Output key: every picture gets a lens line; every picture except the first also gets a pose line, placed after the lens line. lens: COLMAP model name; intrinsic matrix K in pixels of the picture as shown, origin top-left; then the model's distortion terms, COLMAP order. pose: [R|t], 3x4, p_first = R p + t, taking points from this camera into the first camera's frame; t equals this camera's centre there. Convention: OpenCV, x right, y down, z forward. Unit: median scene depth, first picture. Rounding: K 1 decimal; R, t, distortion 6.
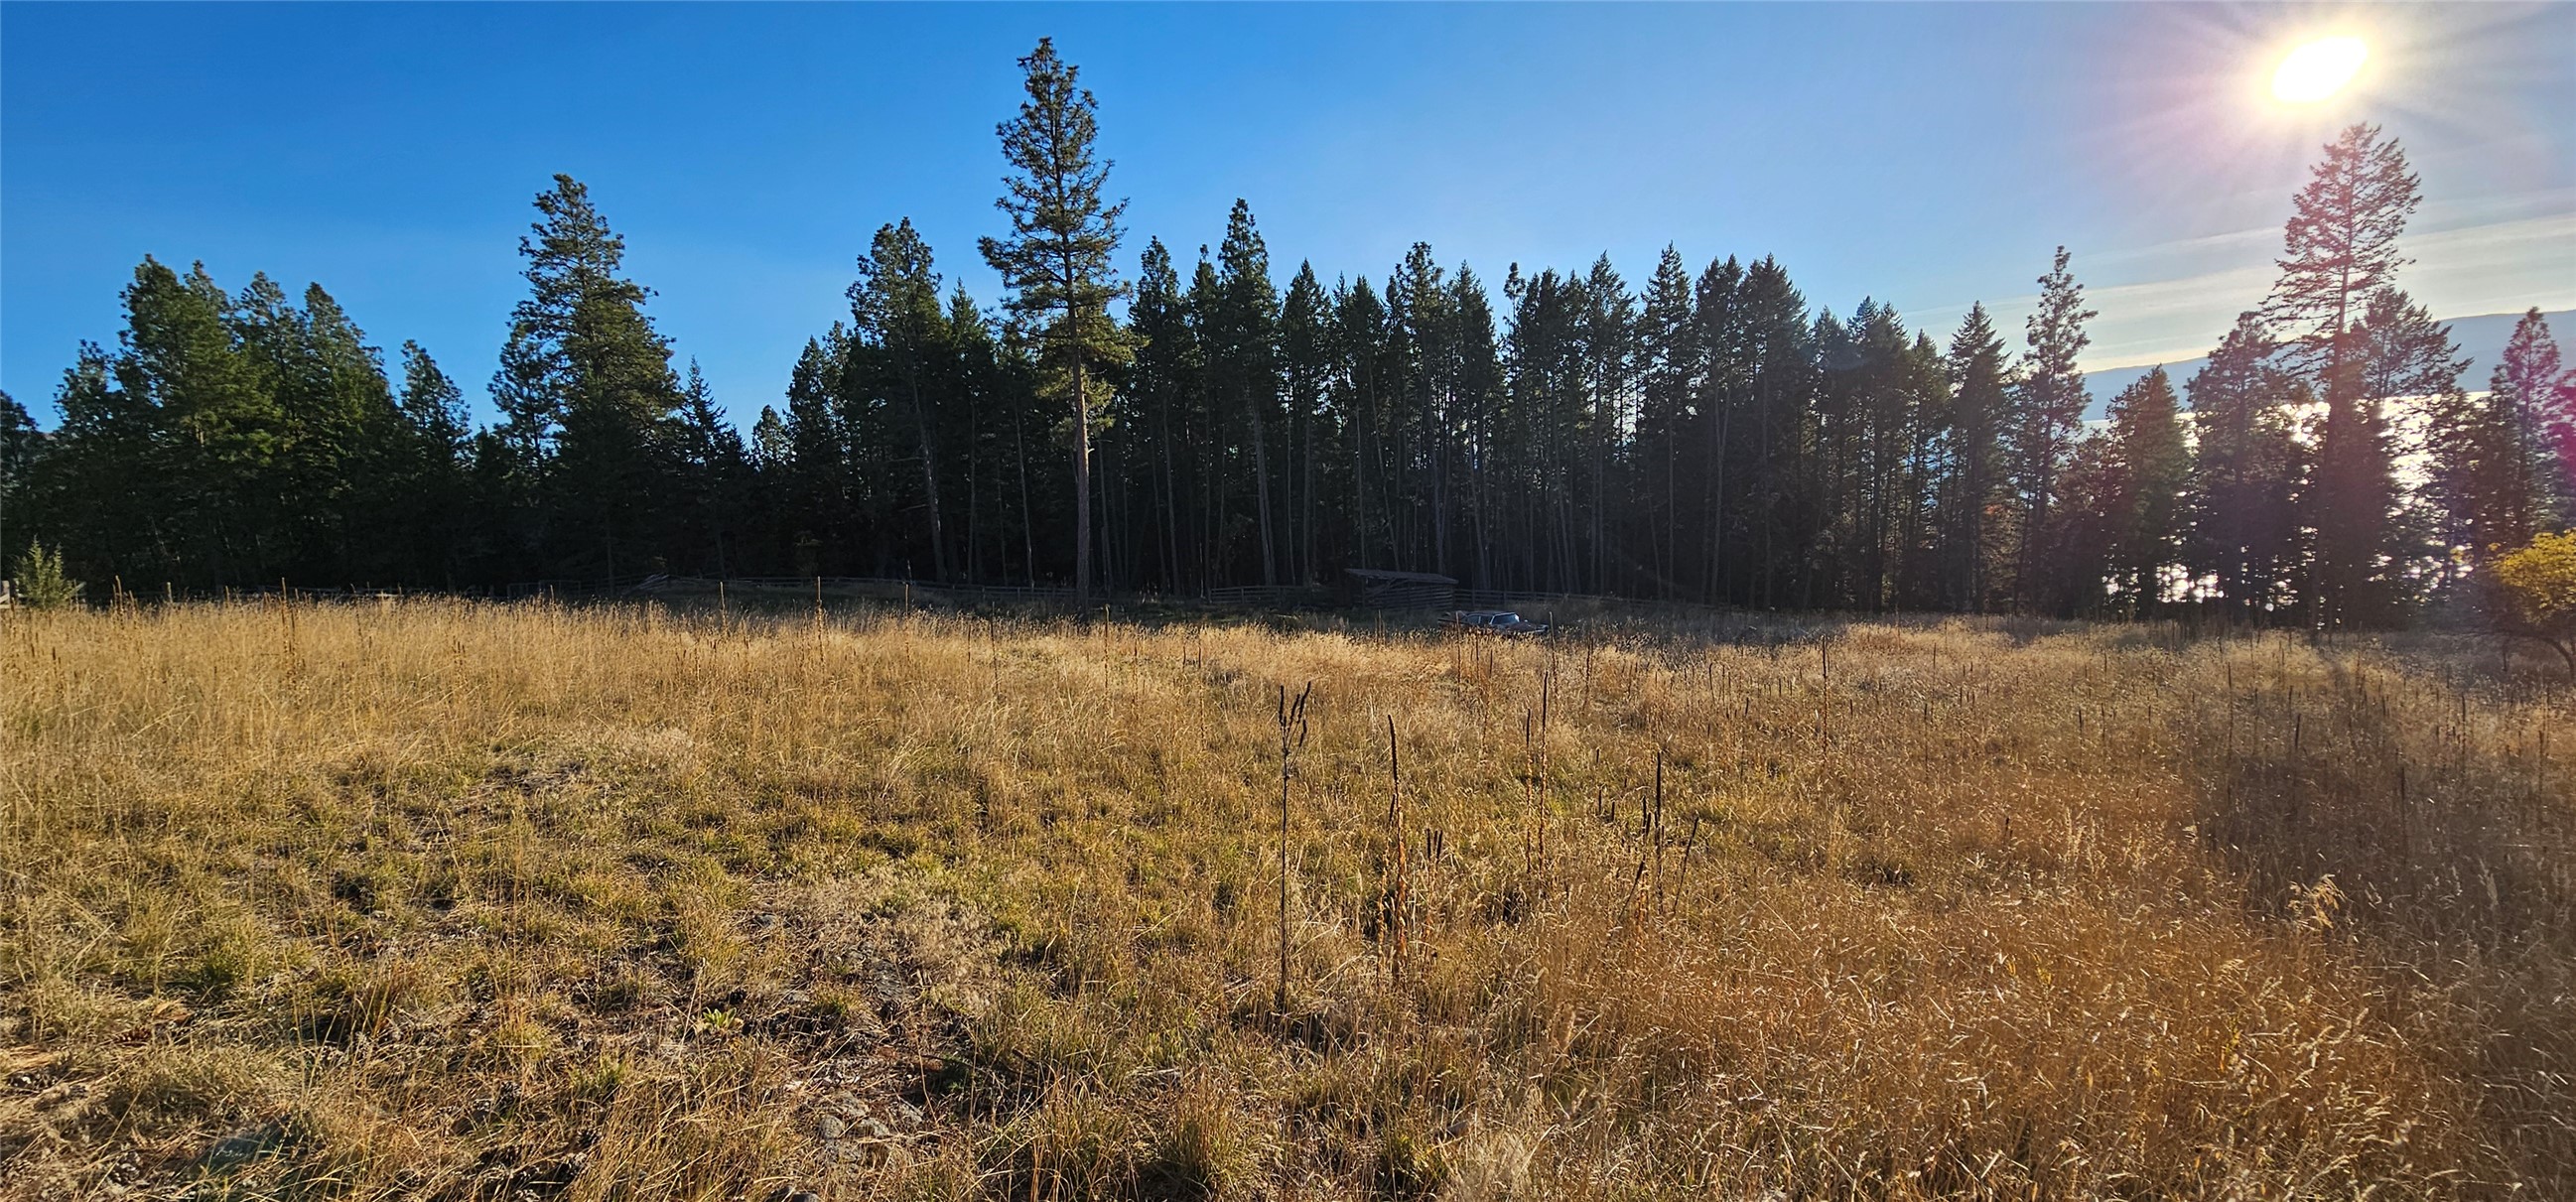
lens RADIAL K [[1054.3, 0, 1276.2], [0, 1054.3, 608.7], [0, 0, 1]] dist [-0.000066, -0.002170]
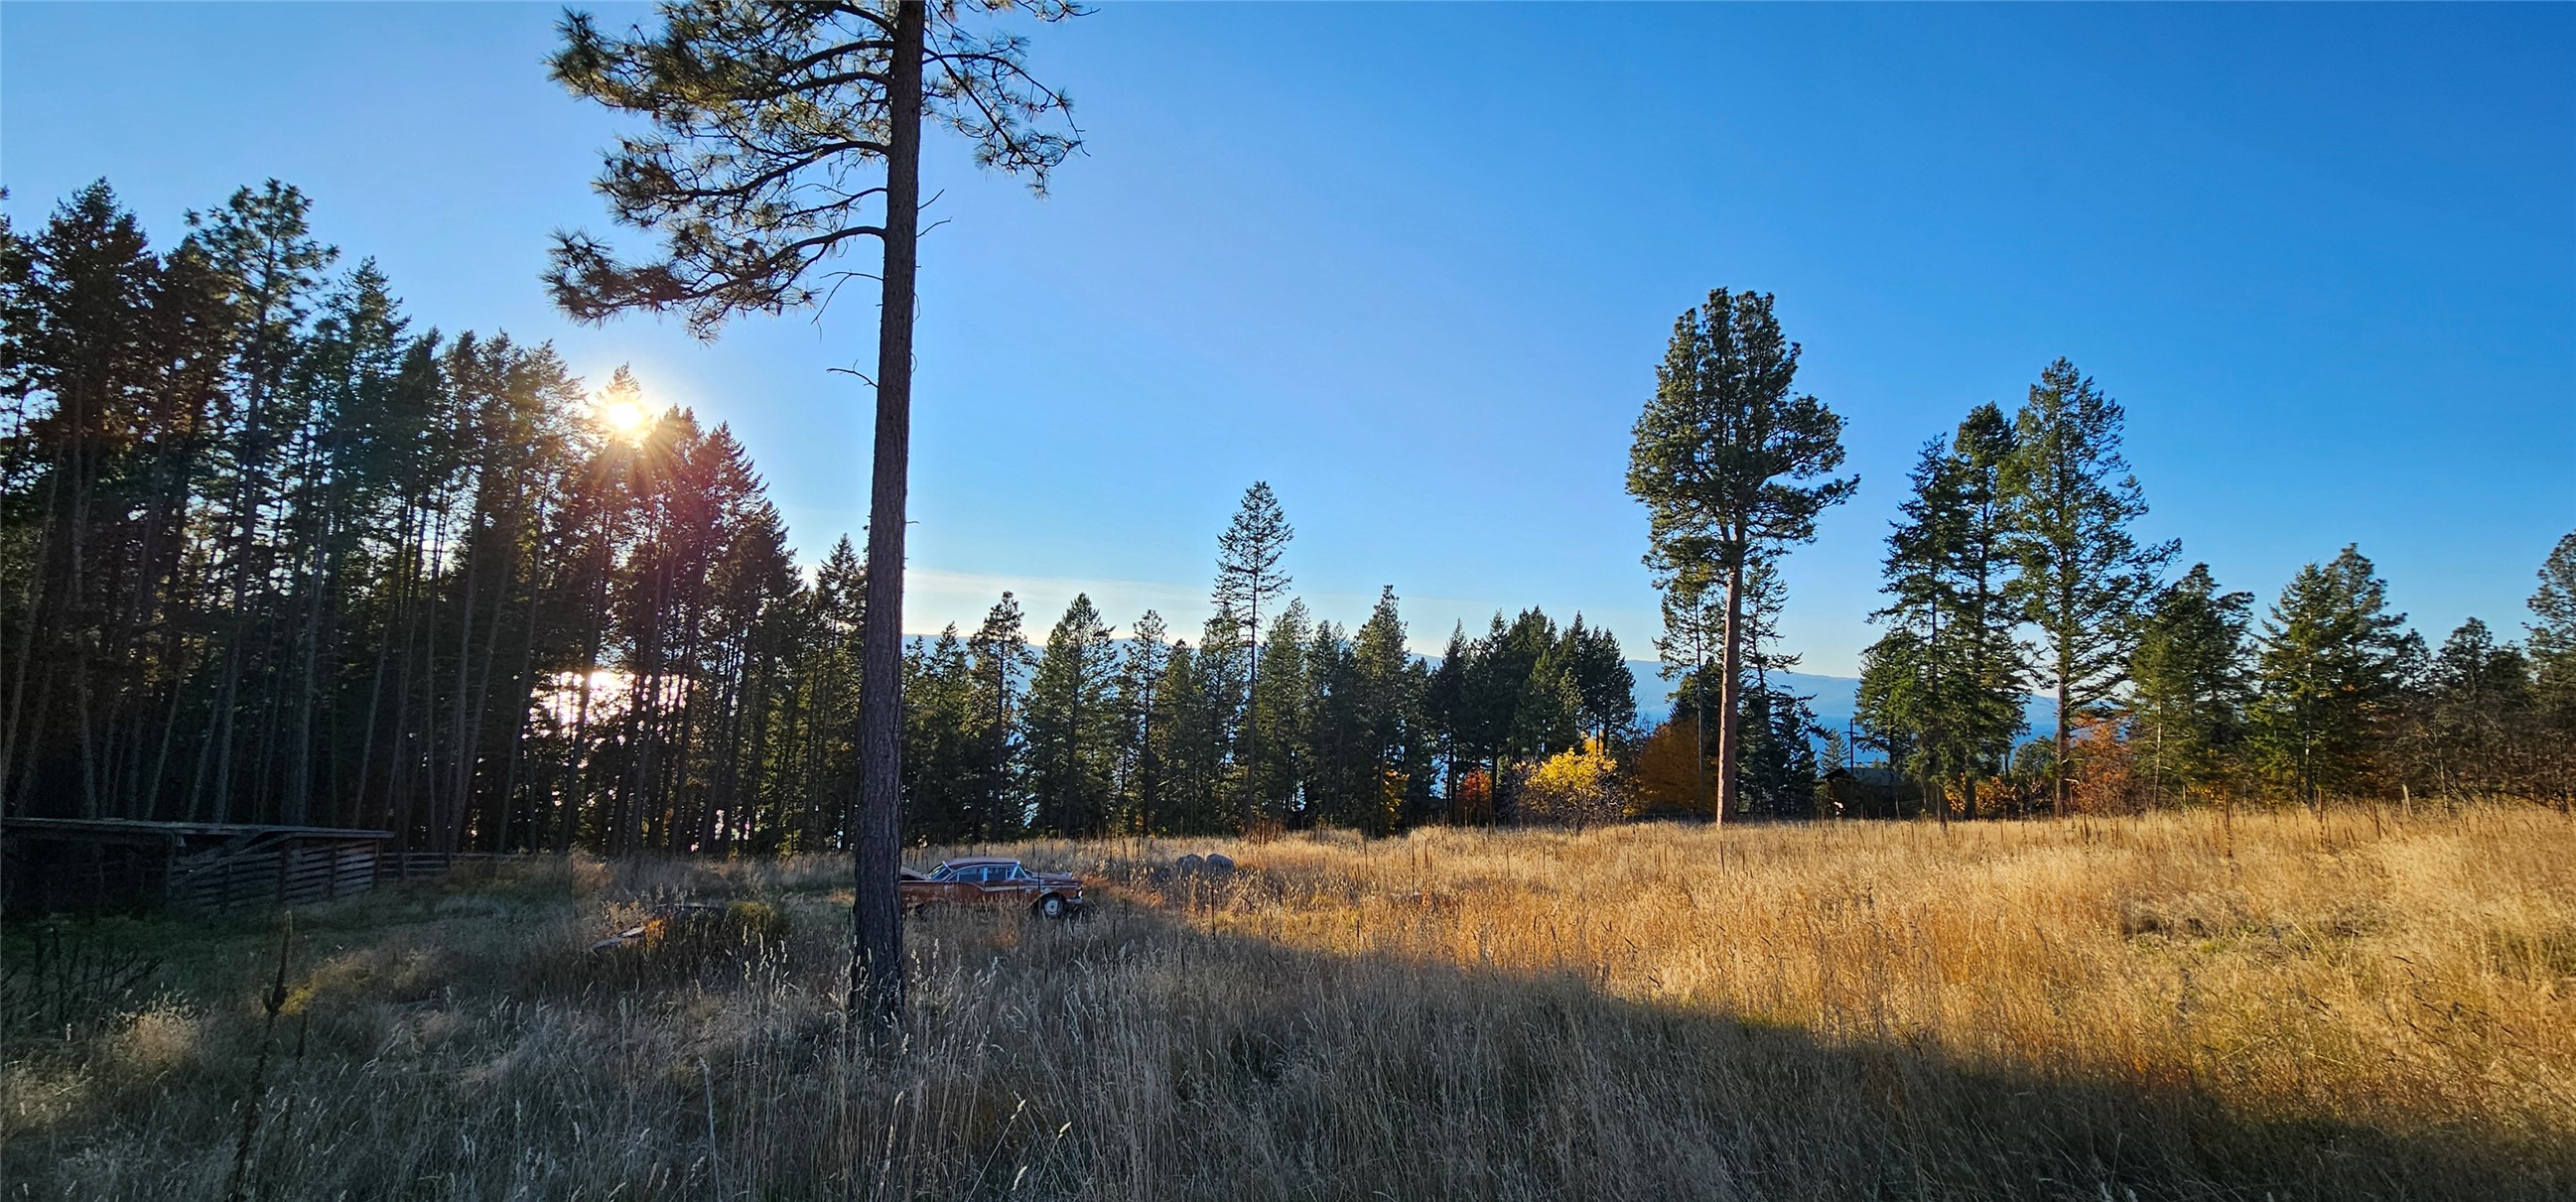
lens RADIAL K [[1059.9, 0, 1278.3], [0, 1059.9, 605.7], [0, 0, 1]] dist [-0.001112, -0.000998]
pose [[0.224075, 0.164683, 0.960557, -0.257340], [0.067888, 0.980588, -0.183954, -0.011863], [-0.972205, 0.106429, 0.208545, 0.494557]]
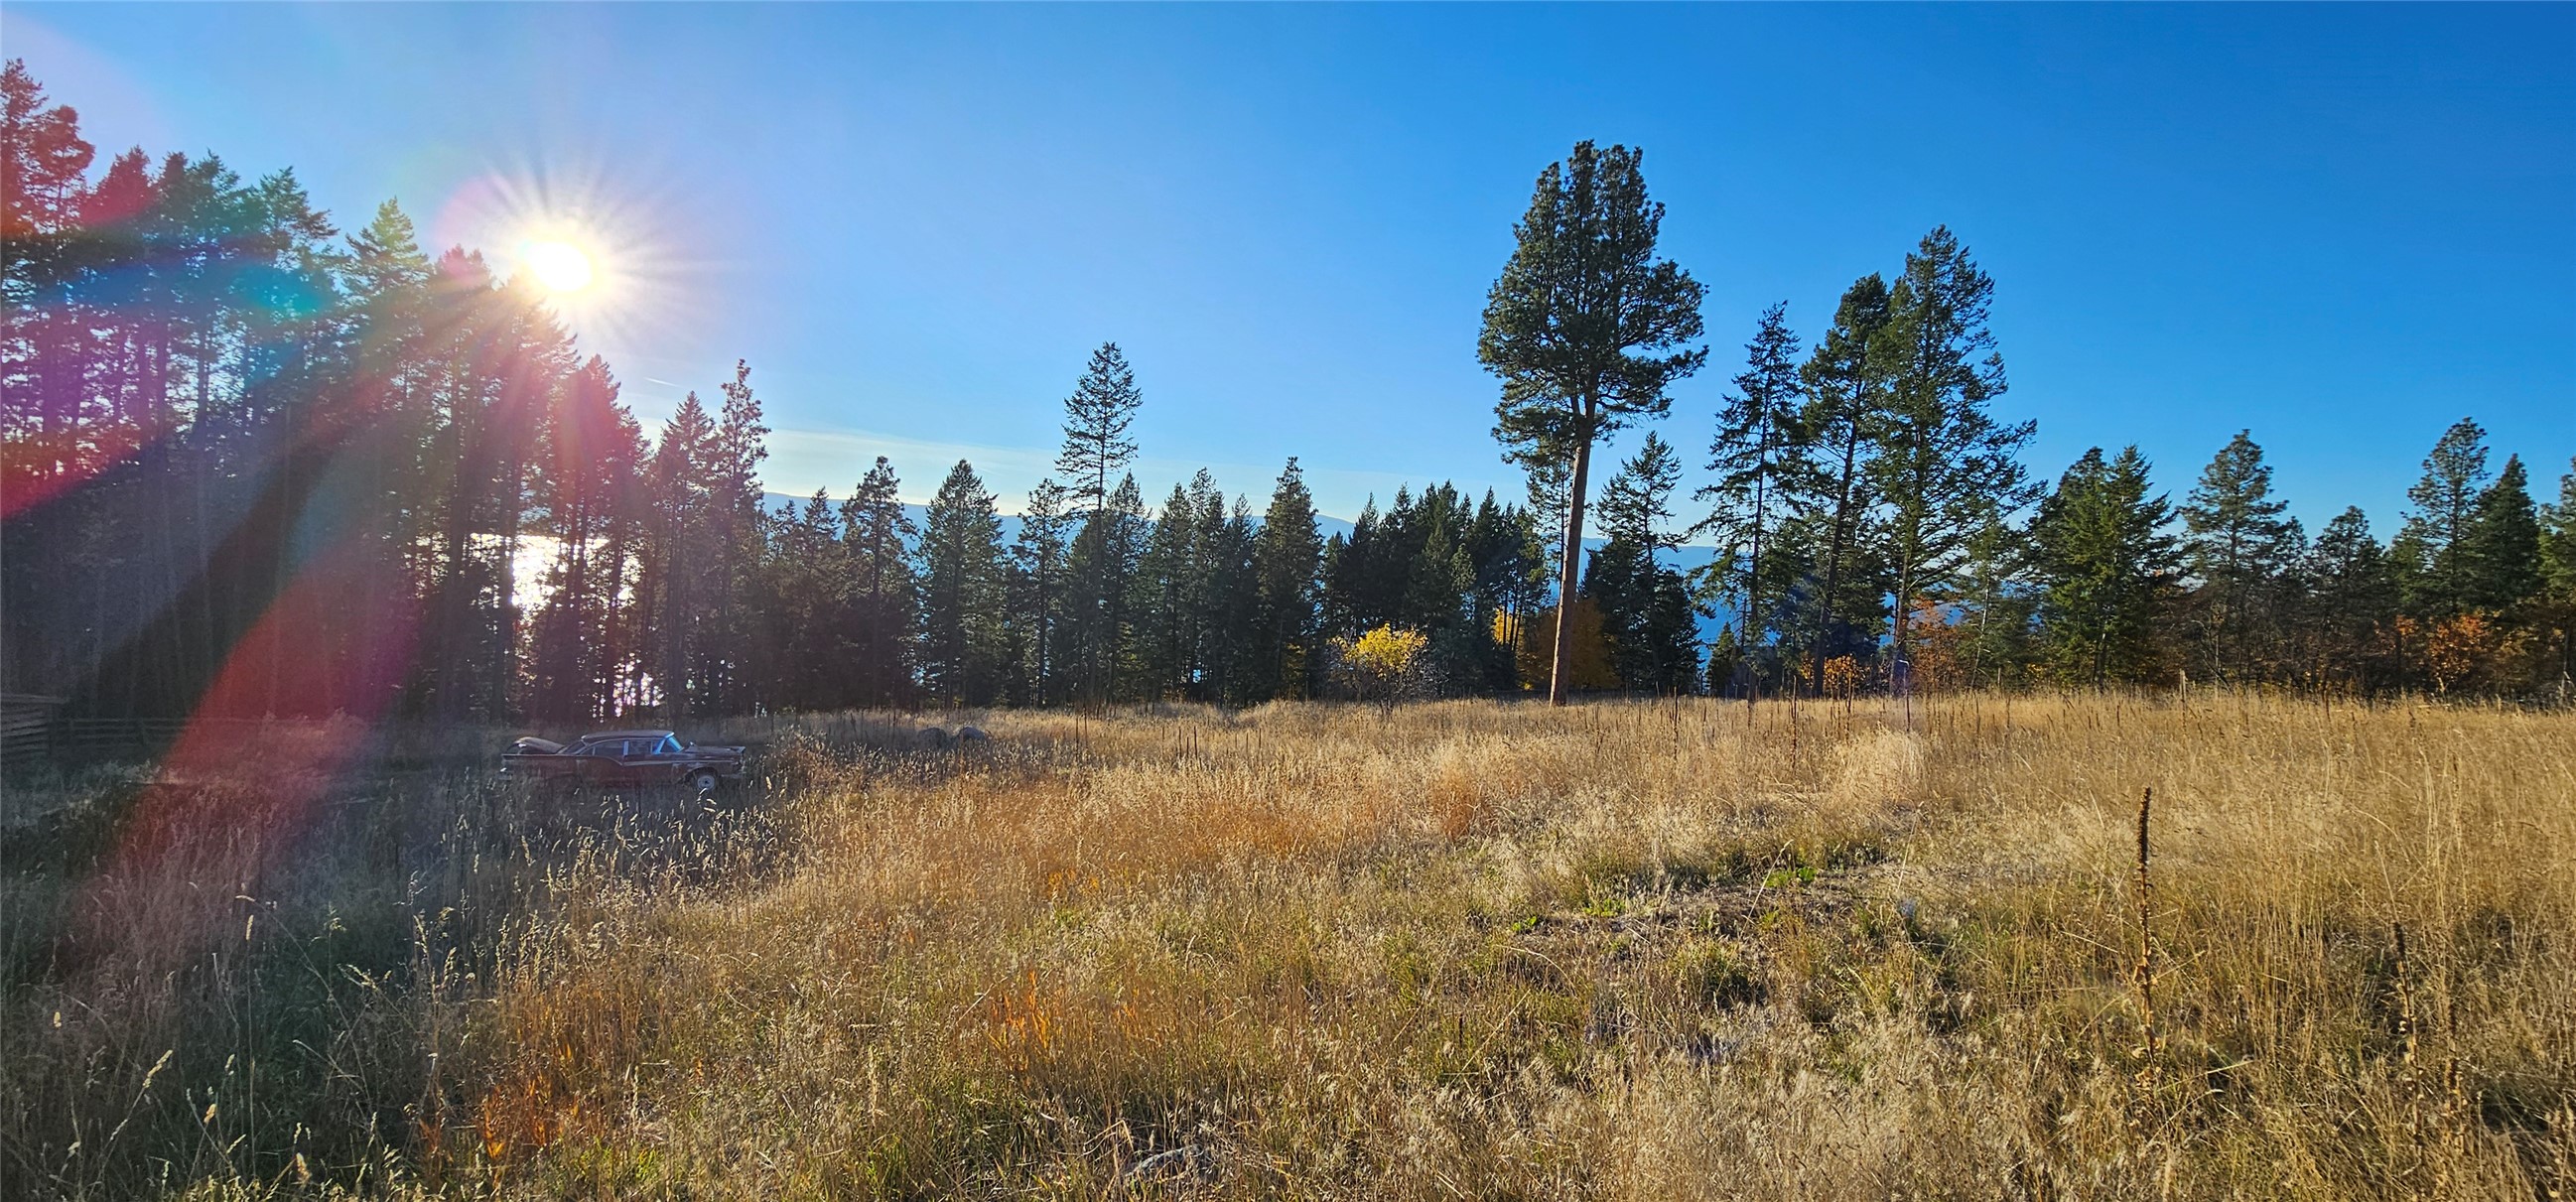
lens RADIAL K [[1054.1, 0, 1271.1], [0, 1054.1, 609.2], [0, 0, 1]] dist [-0.001413, -0.000661]
pose [[0.198009, 0.047419, 0.979052, -0.205281], [0.057202, 0.996568, -0.059836, -0.007636], [-0.978530, 0.067852, 0.194617, 0.389762]]
